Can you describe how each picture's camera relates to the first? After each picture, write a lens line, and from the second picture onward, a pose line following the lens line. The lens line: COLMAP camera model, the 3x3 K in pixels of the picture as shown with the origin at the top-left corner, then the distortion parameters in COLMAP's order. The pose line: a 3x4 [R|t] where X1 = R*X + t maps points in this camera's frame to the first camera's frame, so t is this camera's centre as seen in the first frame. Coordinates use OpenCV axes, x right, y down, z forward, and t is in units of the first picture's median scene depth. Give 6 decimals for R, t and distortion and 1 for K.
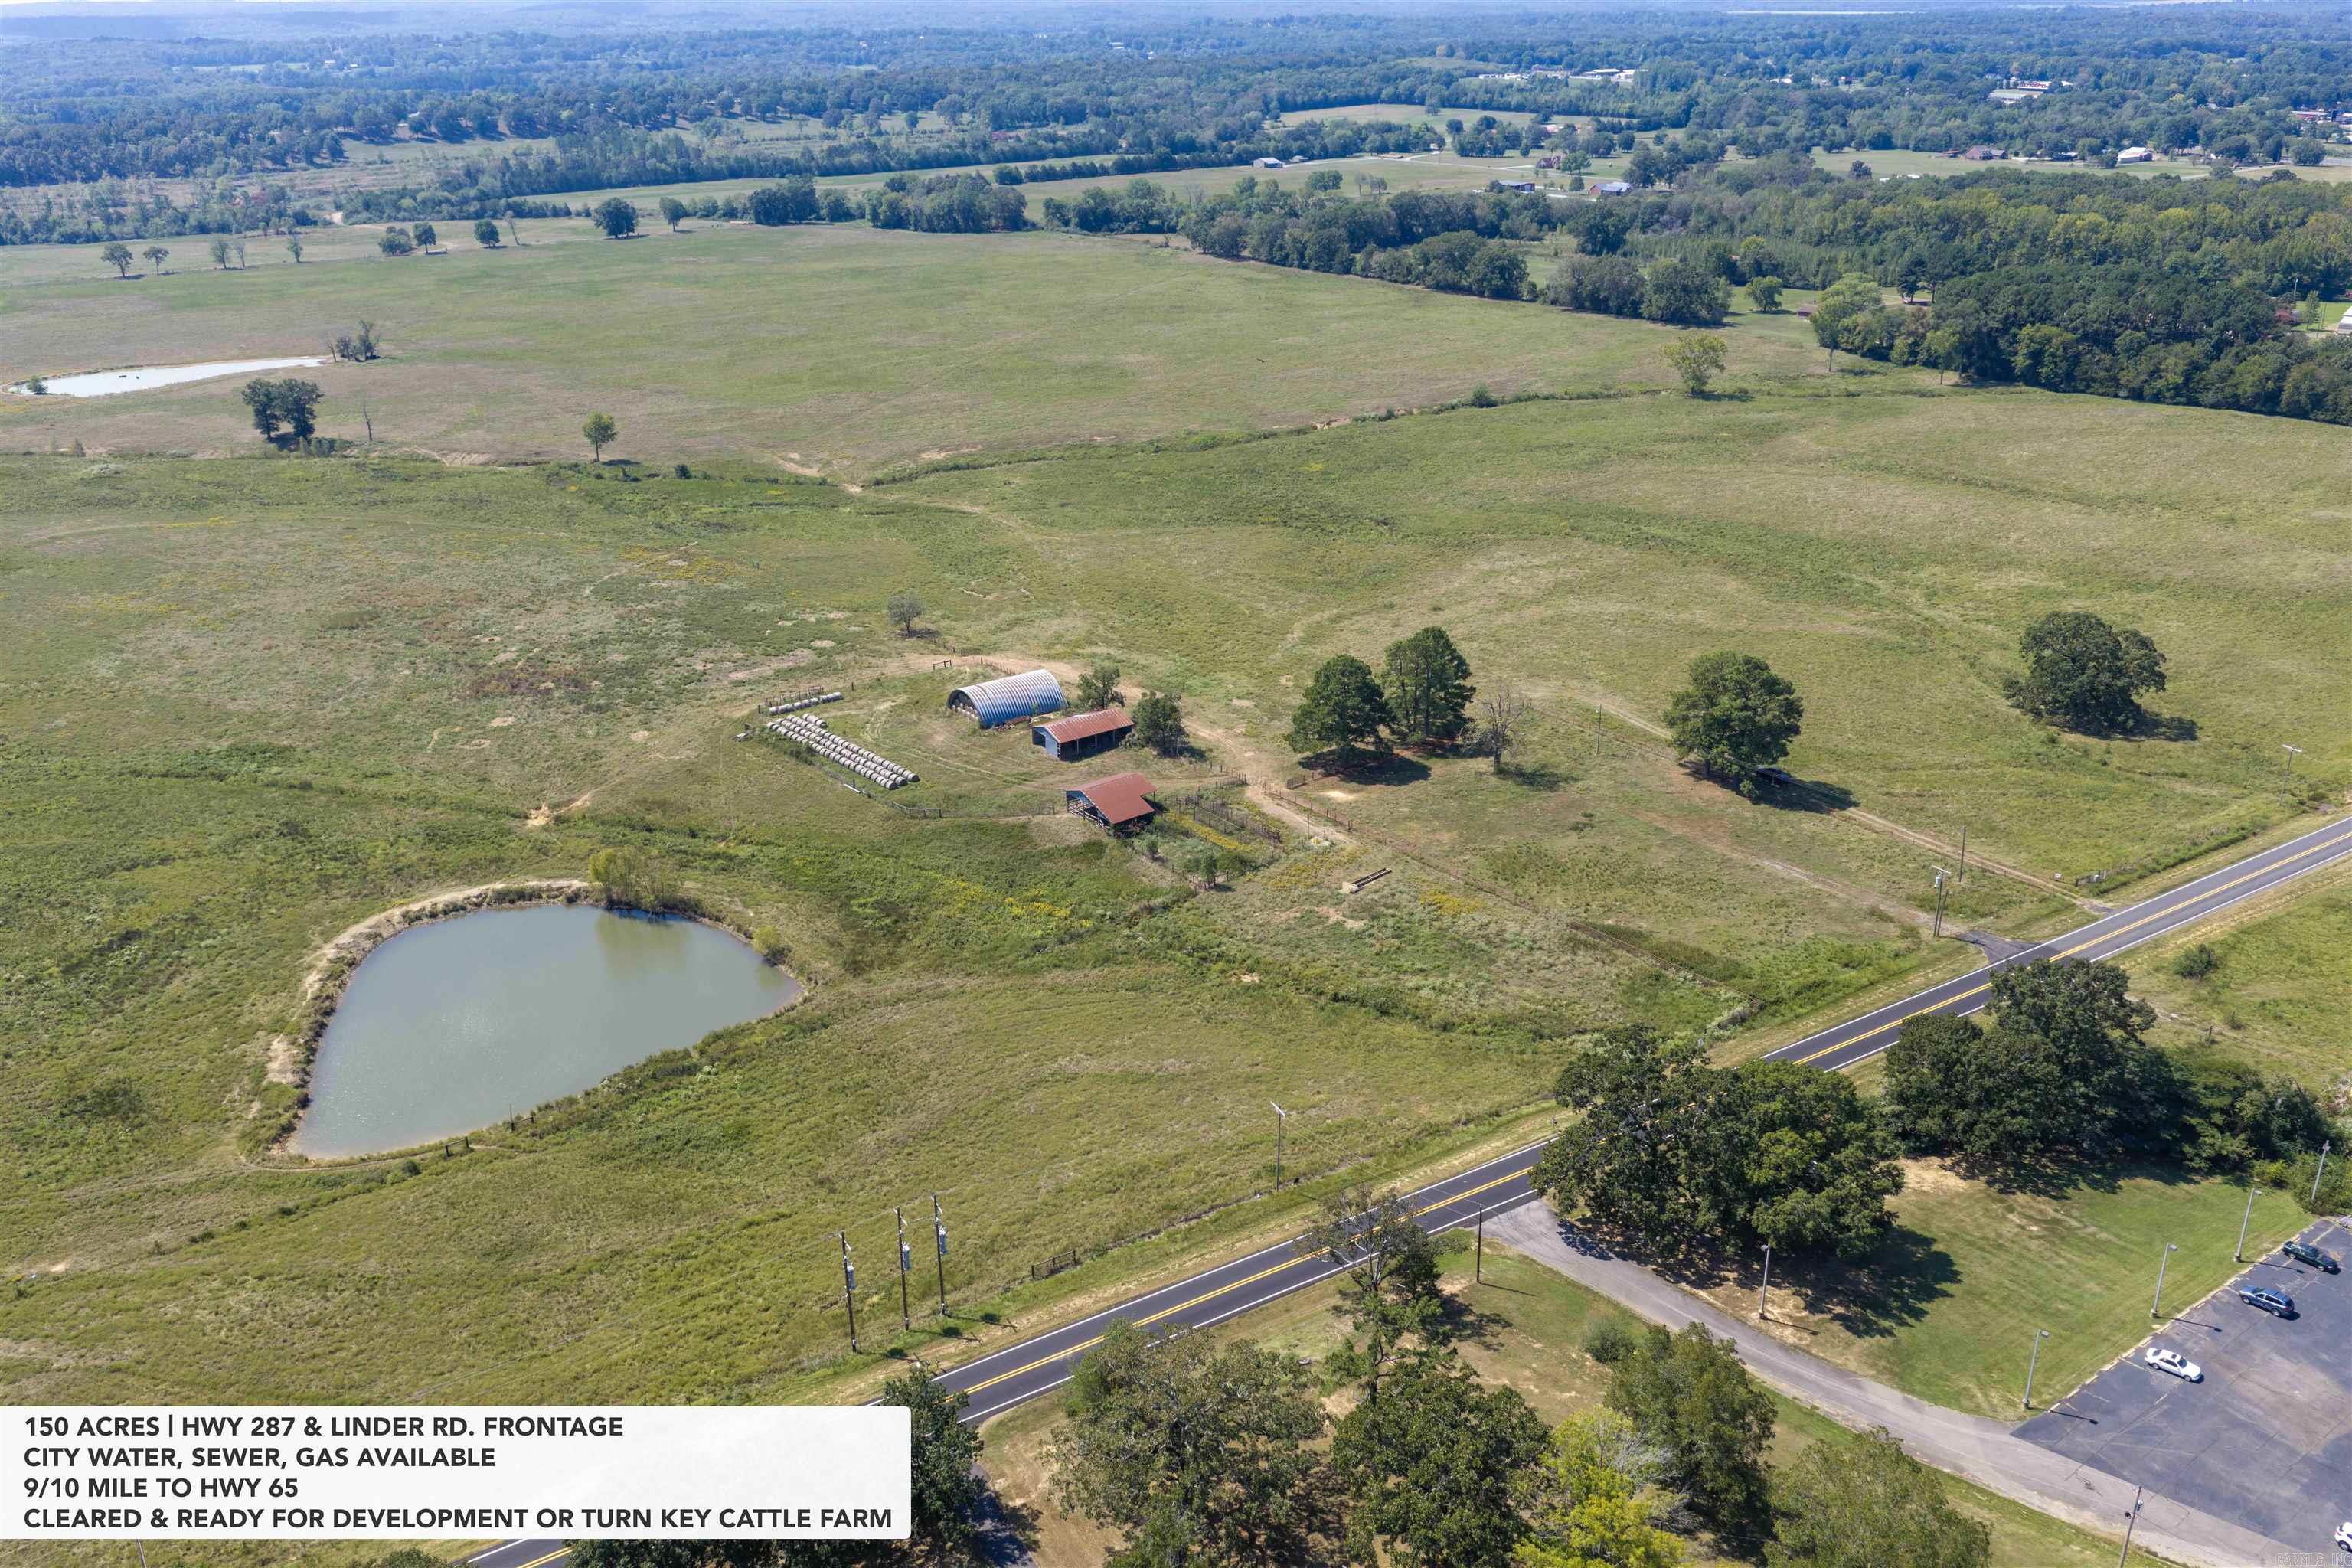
lens RADIAL K [[1941.4, 0, 1181.9], [0, 1941.4, 778.5], [0, 0, 1]] dist [0.021013, -0.040948]
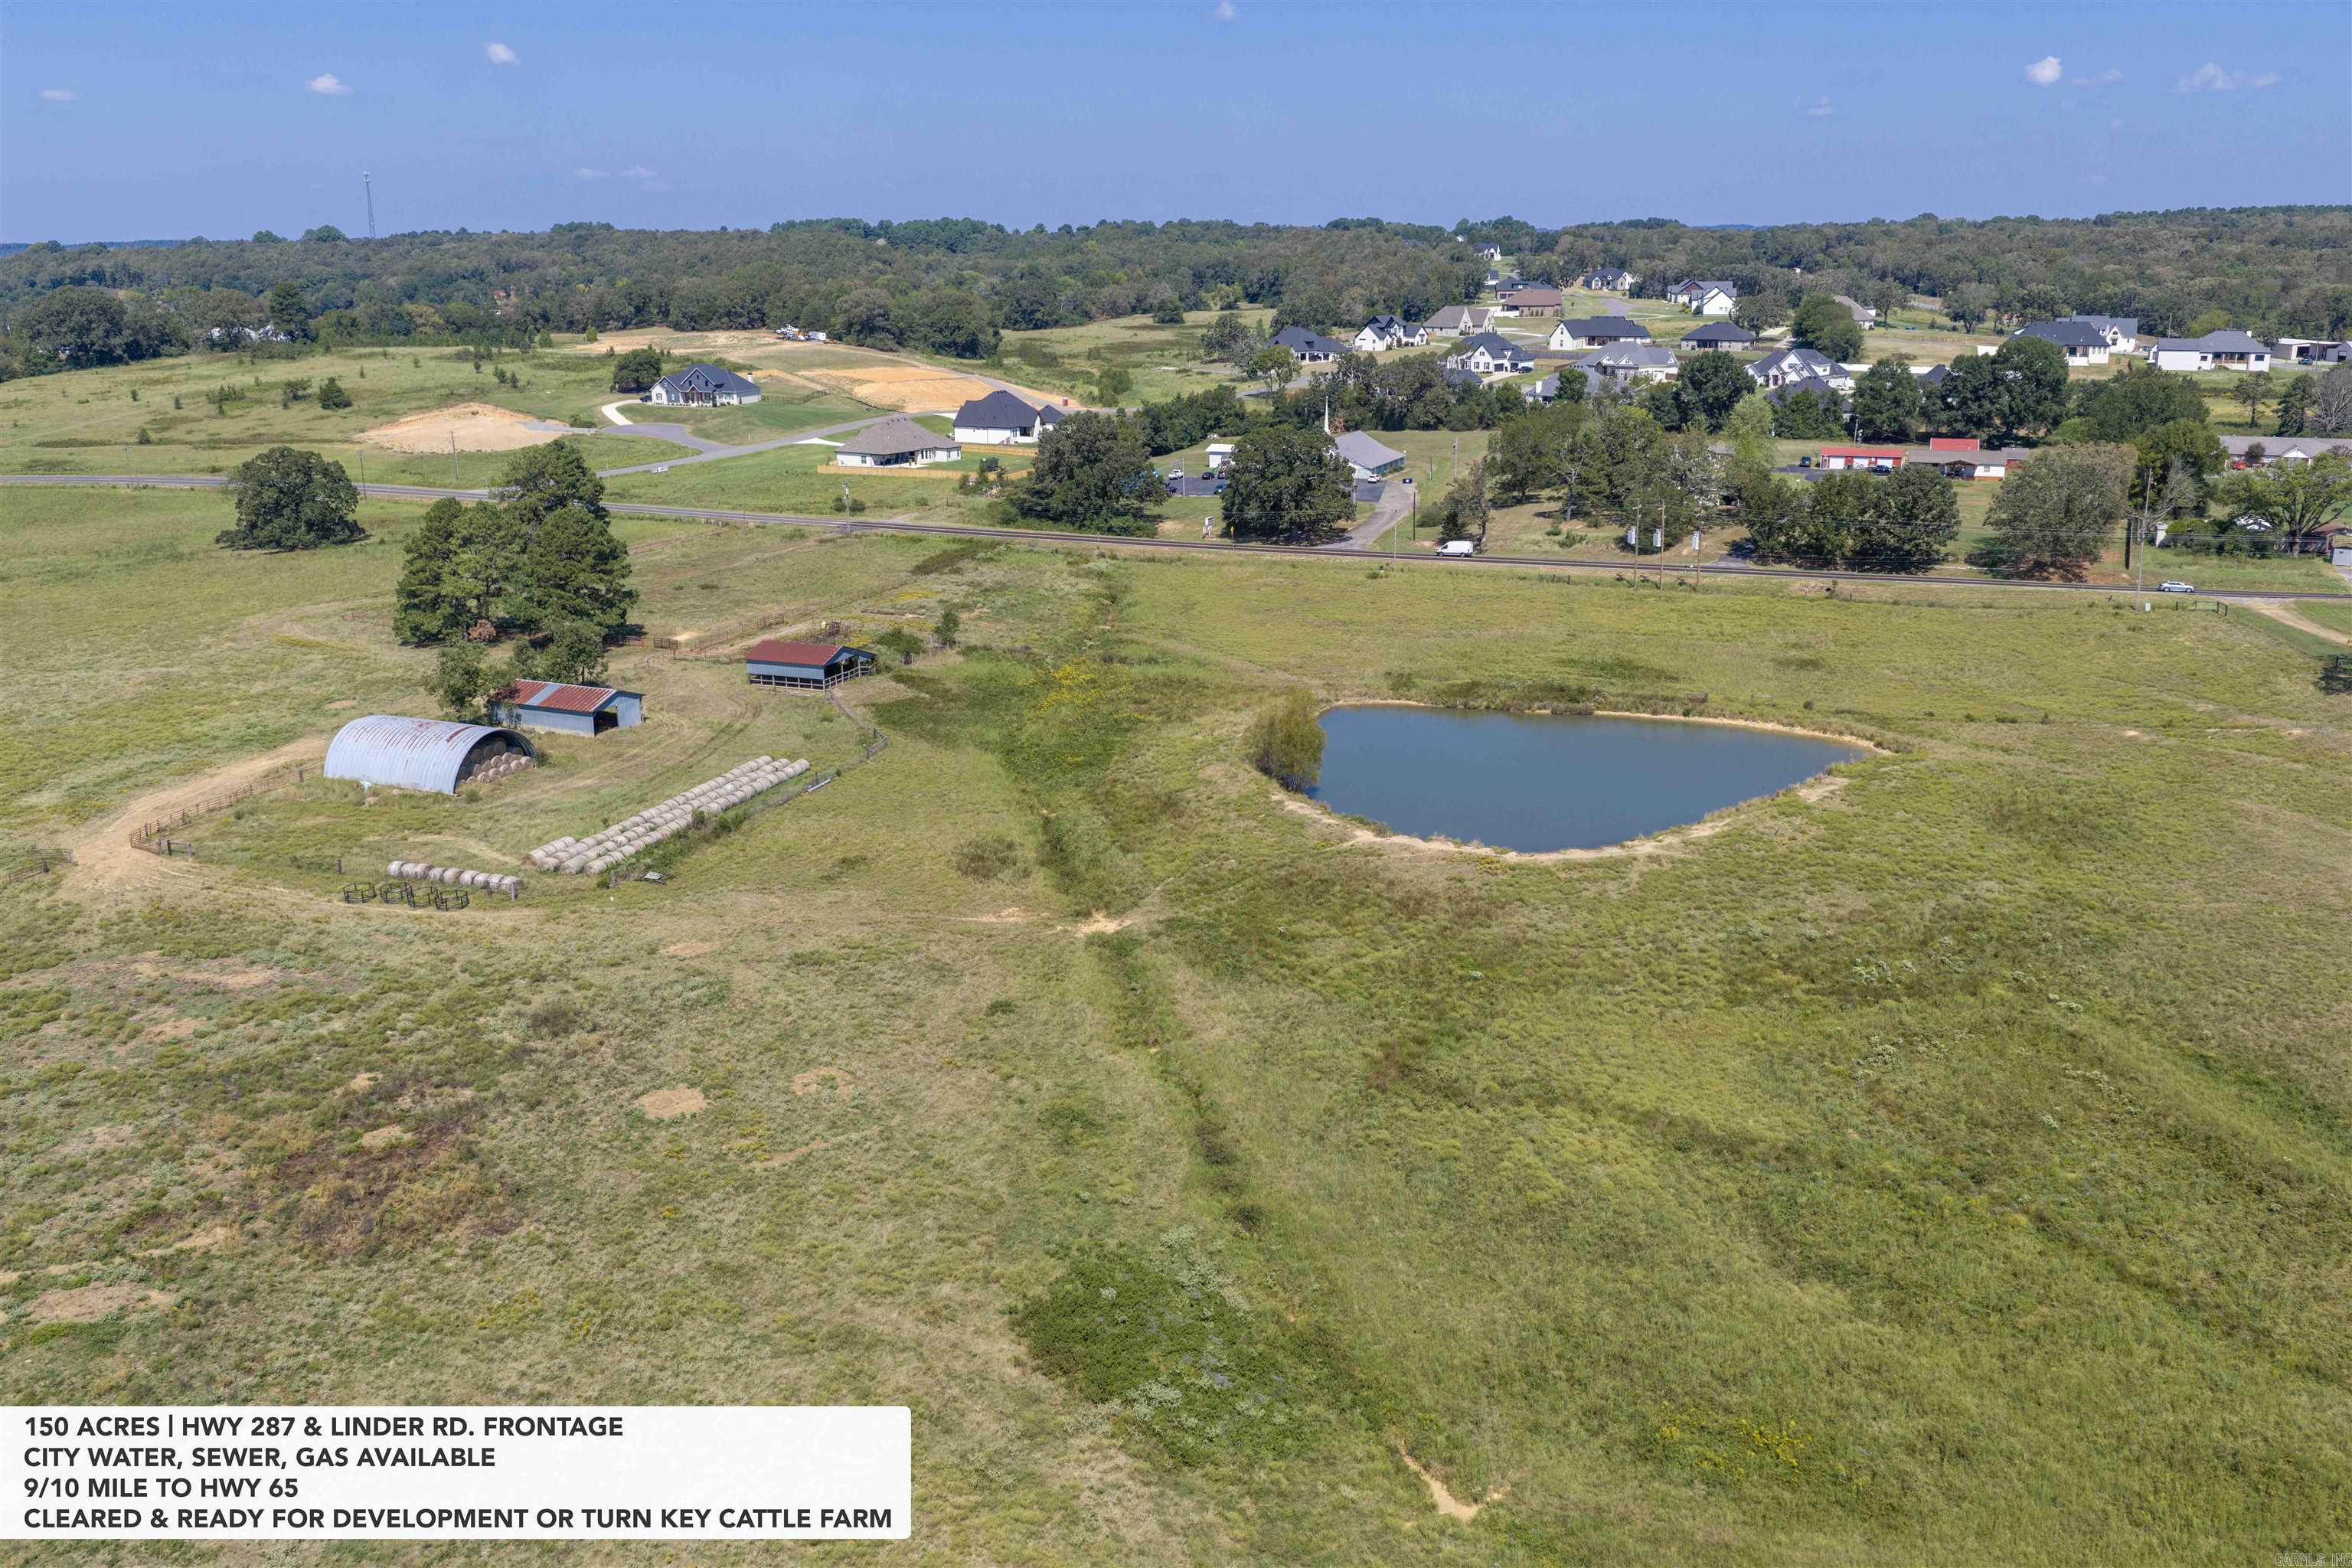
lens RADIAL K [[1941.4, 0, 1186.6], [0, 1941.4, 794.0], [0, 0, 1]] dist [0.021013, -0.040948]
pose [[-0.497654, -0.224131, 0.837918, -0.288661], [0.341004, 0.837693, 0.426598, -0.084374], [-0.797532, 0.498031, -0.340452, 0.423709]]
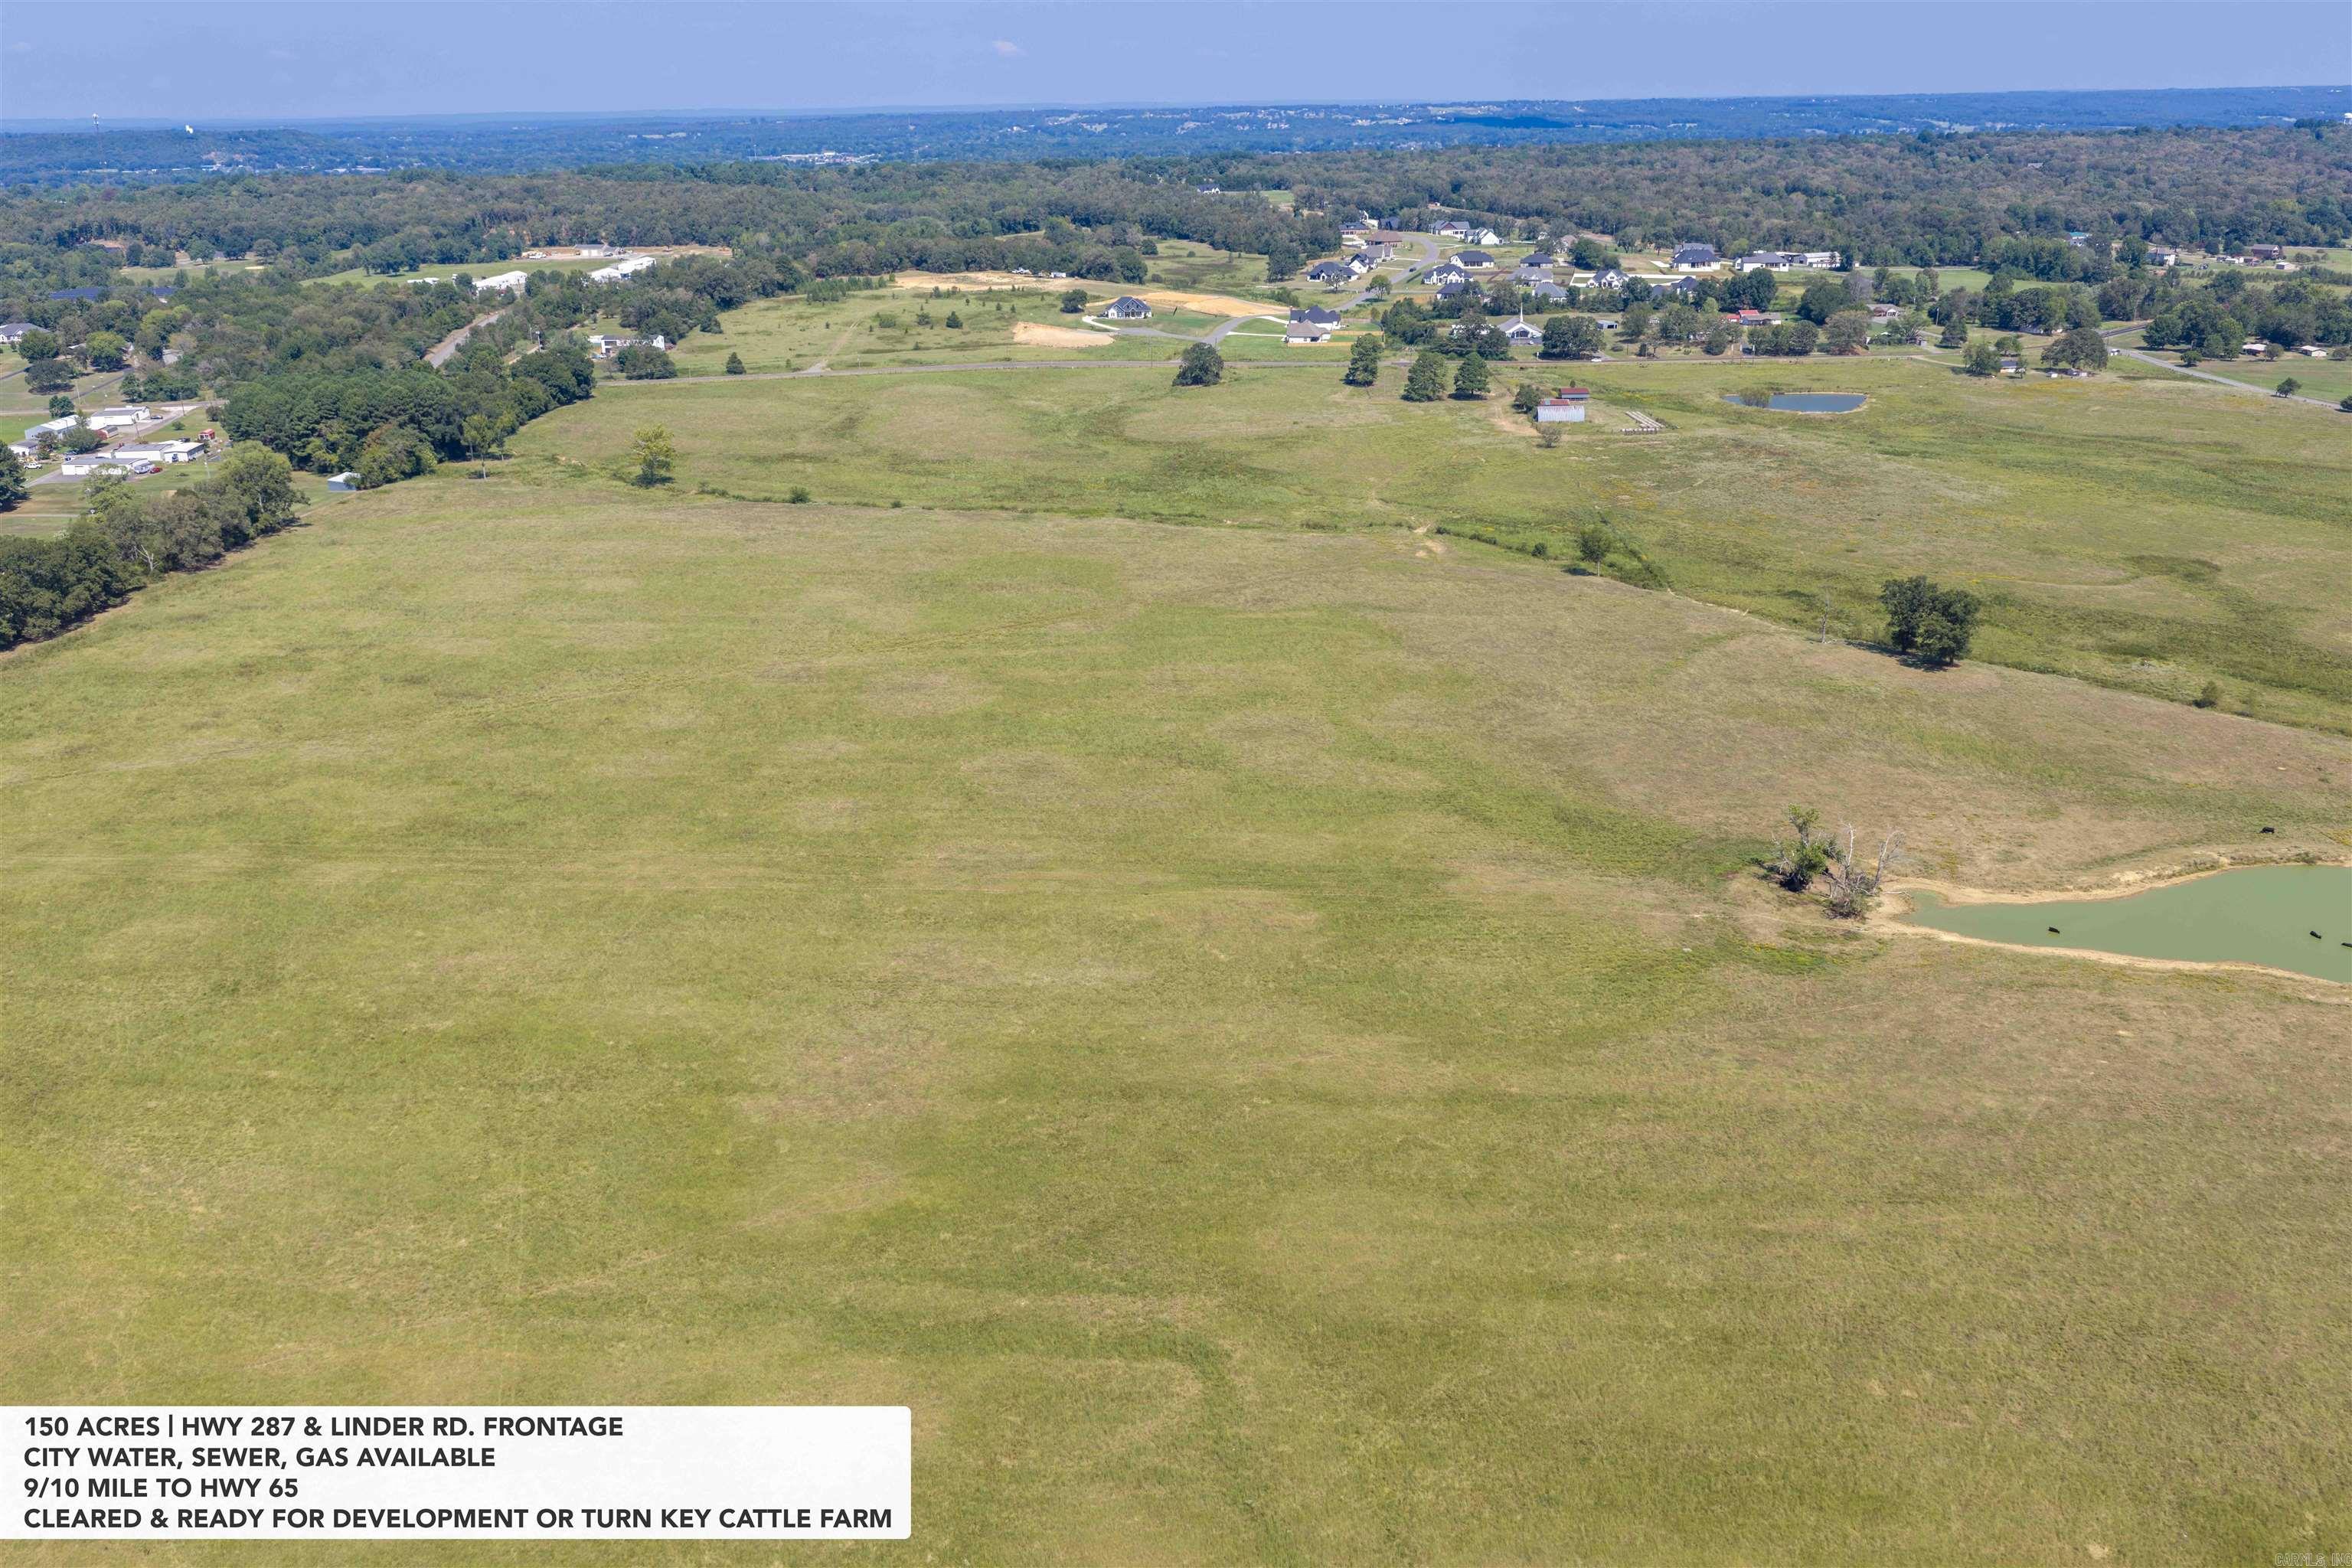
lens RADIAL K [[1941.4, 0, 1177.9], [0, 1941.4, 784.2], [0, 0, 1]] dist [0.021013, -0.040948]
pose [[-0.770027, -0.190869, 0.608792, -0.486013], [0.262230, 0.775199, 0.574720, -0.452197], [-0.581631, 0.602193, -0.546872, 1.118585]]
